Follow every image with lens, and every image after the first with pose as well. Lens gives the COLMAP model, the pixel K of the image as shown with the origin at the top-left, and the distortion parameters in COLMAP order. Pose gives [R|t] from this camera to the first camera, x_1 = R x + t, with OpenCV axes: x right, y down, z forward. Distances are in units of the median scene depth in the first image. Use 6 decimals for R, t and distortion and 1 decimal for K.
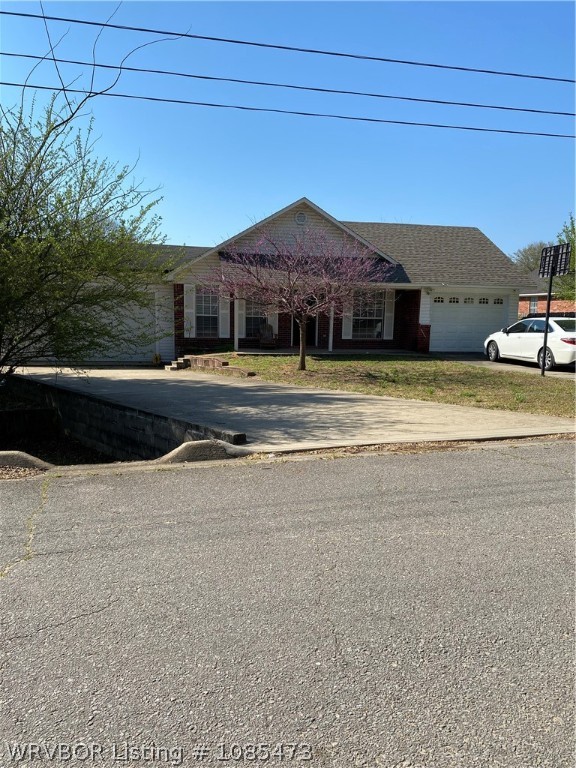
lens RADIAL K [[587.7, 0, 288.0], [0, 587.7, 384.0], [0, 0, 1]] dist [0.109851, -0.186410]
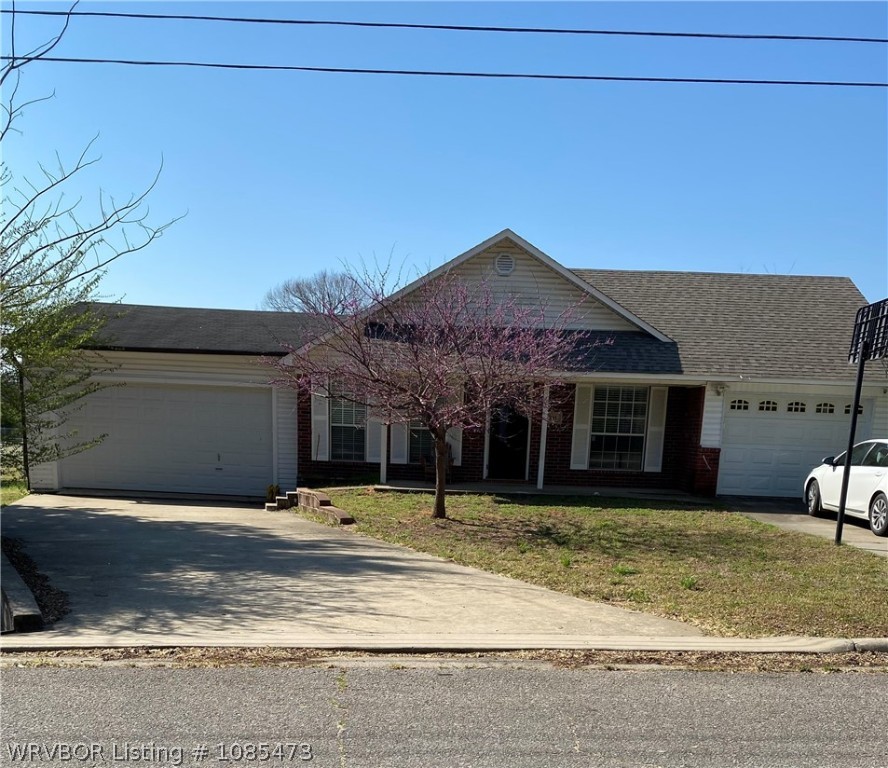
lens RADIAL K [[916.3, 0, 443.7], [0, 916.3, 593.8], [0, 0, 1]] dist [0.003192, -0.005114]
pose [[0.973789, 0.055191, -0.220655, 0.189736], [-0.041973, 0.997057, 0.064153, -0.004847], [0.223547, -0.053210, 0.973240, 0.066521]]
